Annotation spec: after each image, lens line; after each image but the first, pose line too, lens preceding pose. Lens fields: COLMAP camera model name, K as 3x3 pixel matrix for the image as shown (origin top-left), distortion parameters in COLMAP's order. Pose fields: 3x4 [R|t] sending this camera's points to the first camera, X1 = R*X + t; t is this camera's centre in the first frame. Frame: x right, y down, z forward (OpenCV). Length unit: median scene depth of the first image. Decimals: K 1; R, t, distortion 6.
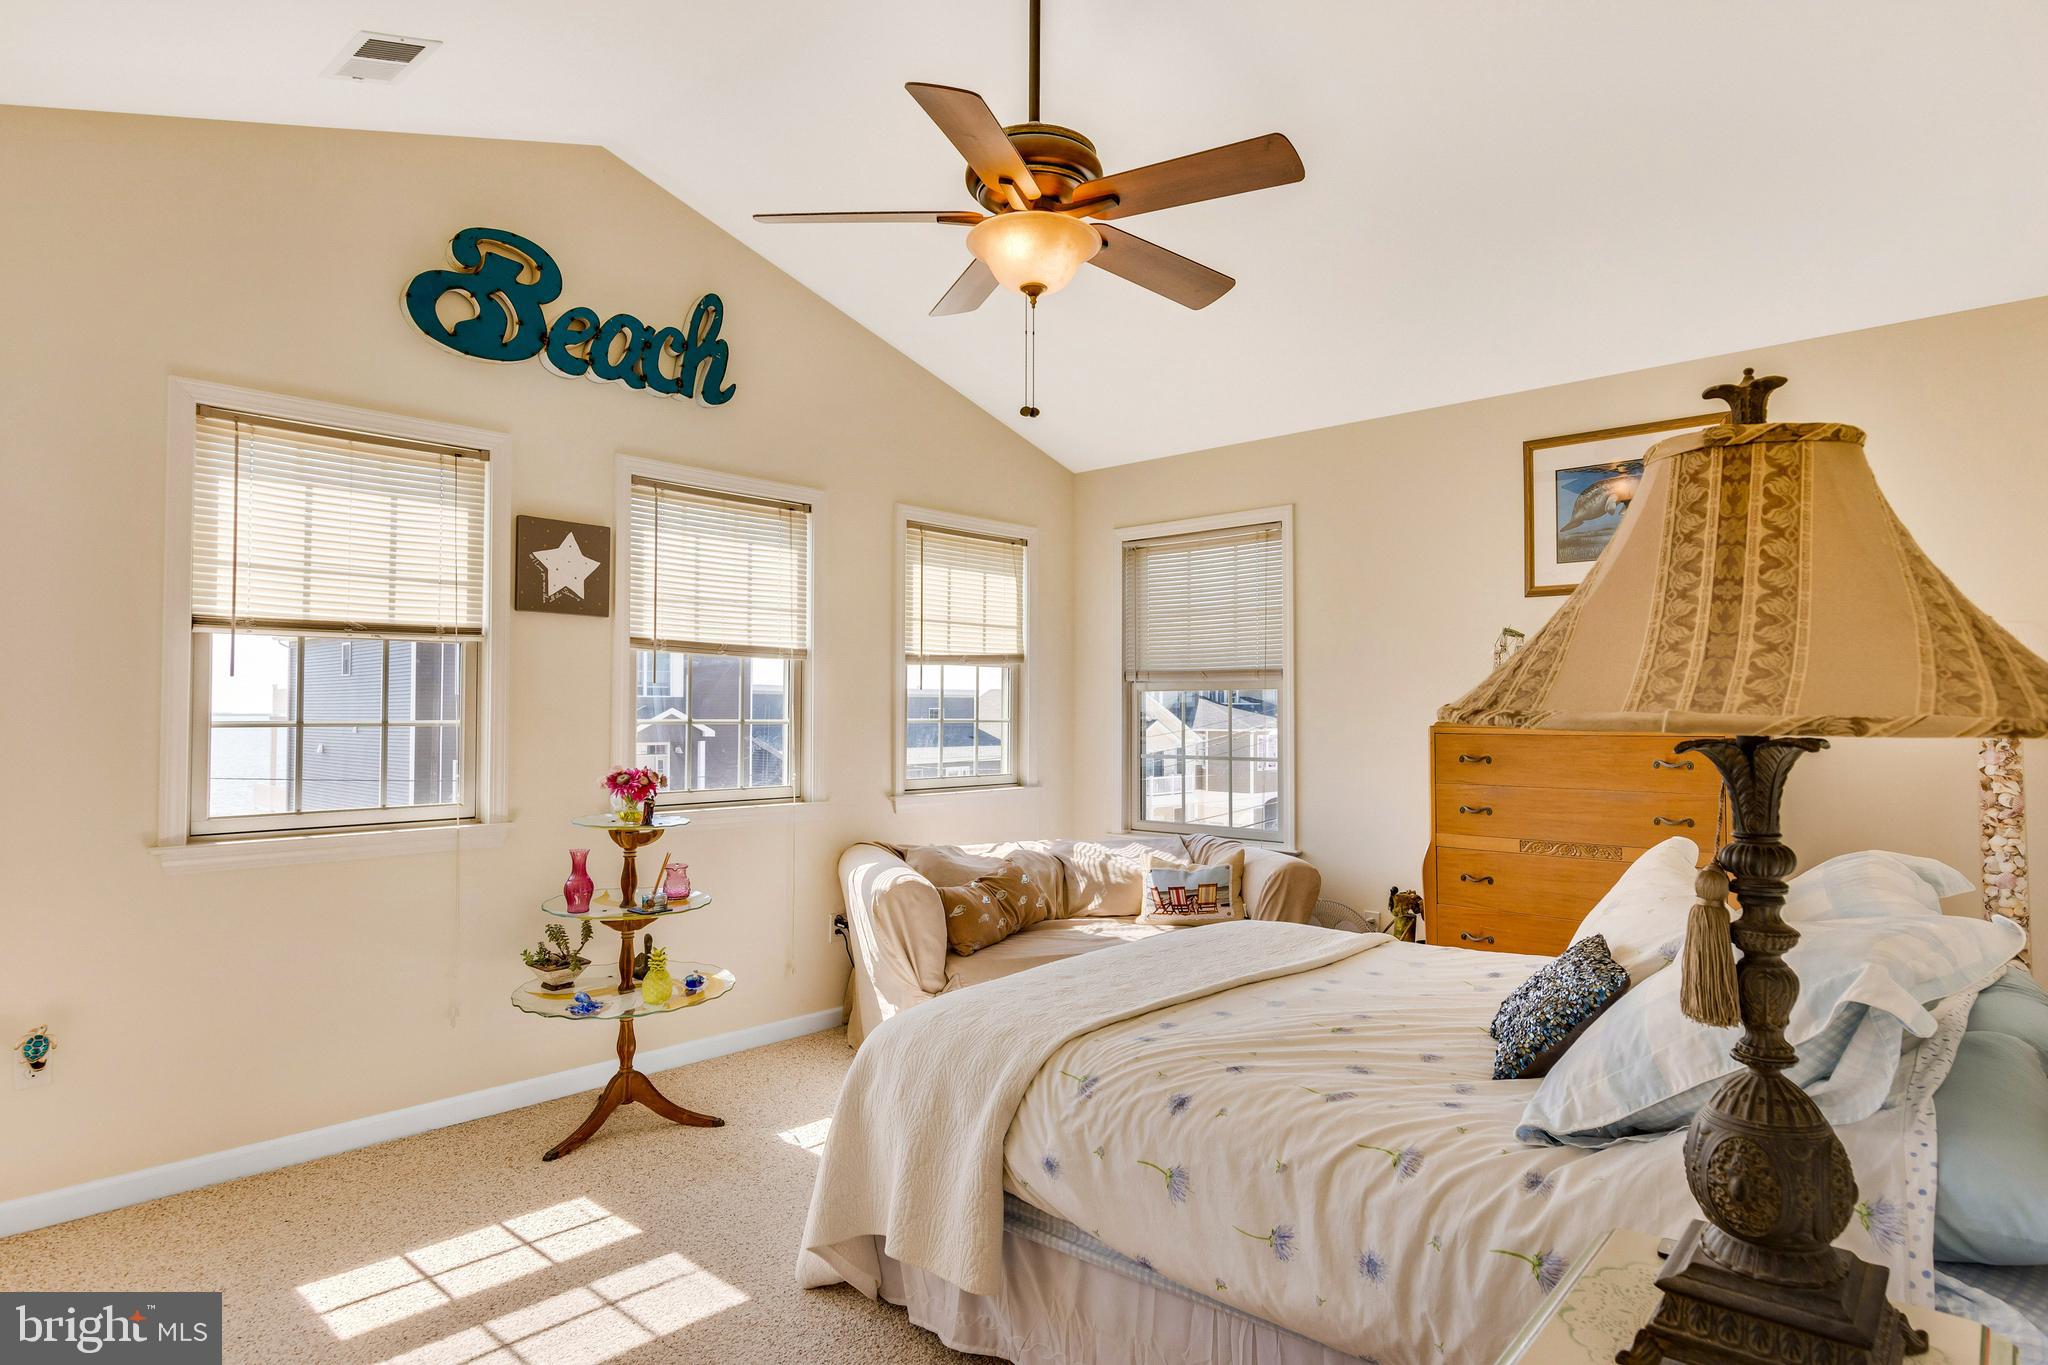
lens RADIAL K [[1144.4, 0, 1039.6], [0, 1144.4, 684.5], [0, 0, 1]] dist [-0.003480, -0.001727]
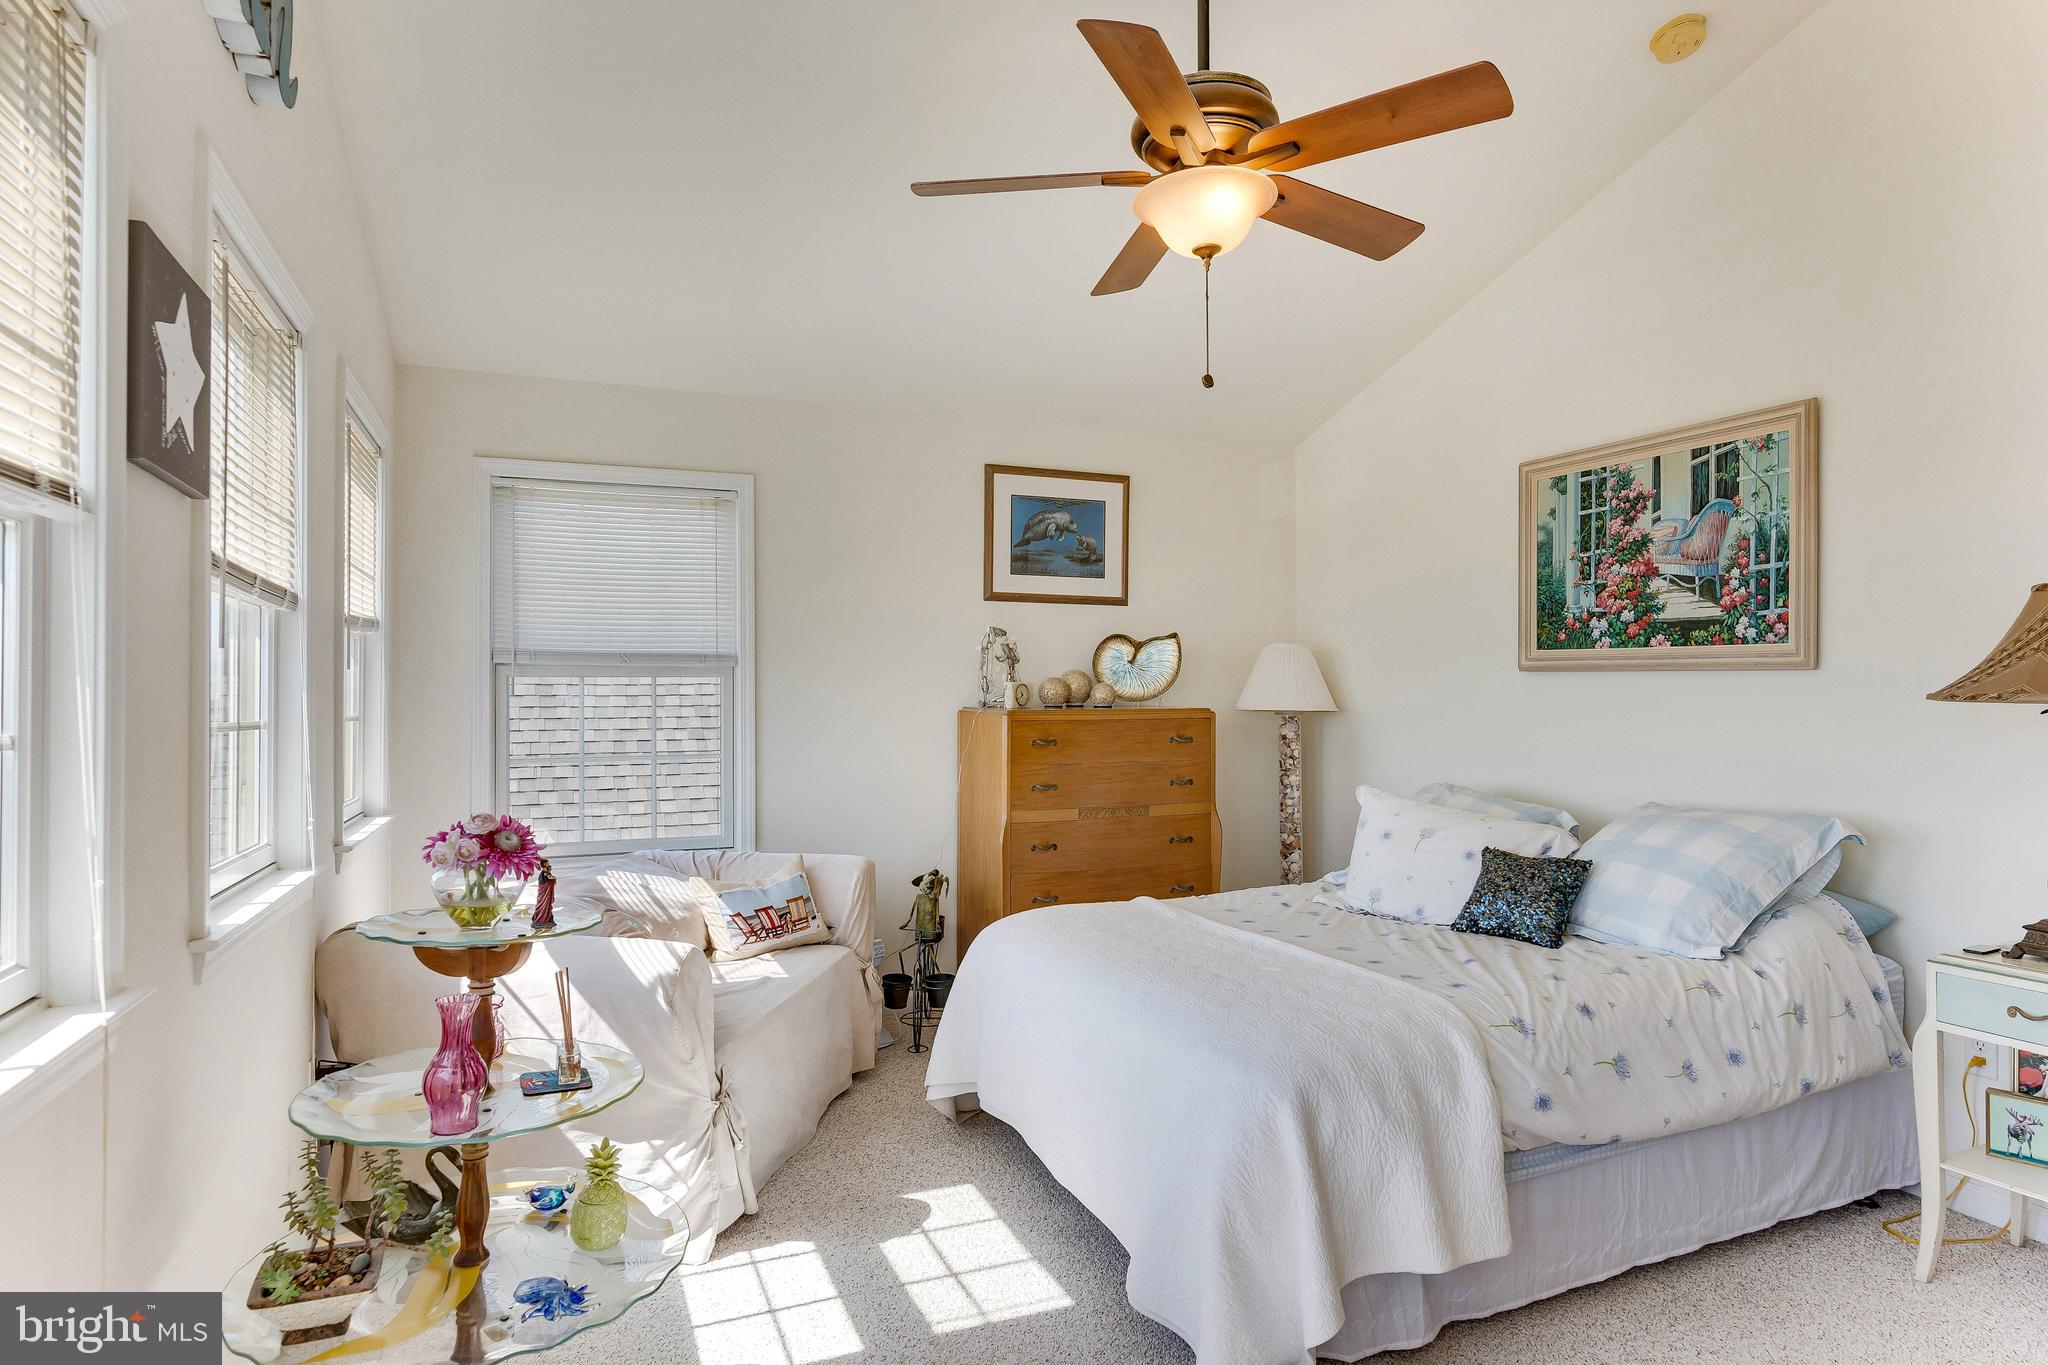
lens RADIAL K [[1149.7, 0, 1027.1], [0, 1149.7, 691.3], [0, 0, 1]] dist [0.000332, -0.000361]
pose [[0.420291, 0.002277, 0.907387, -0.658643], [-0.016258, 0.999855, 0.005022, 0.008493], [-0.907244, -0.016863, 0.420267, 0.526956]]
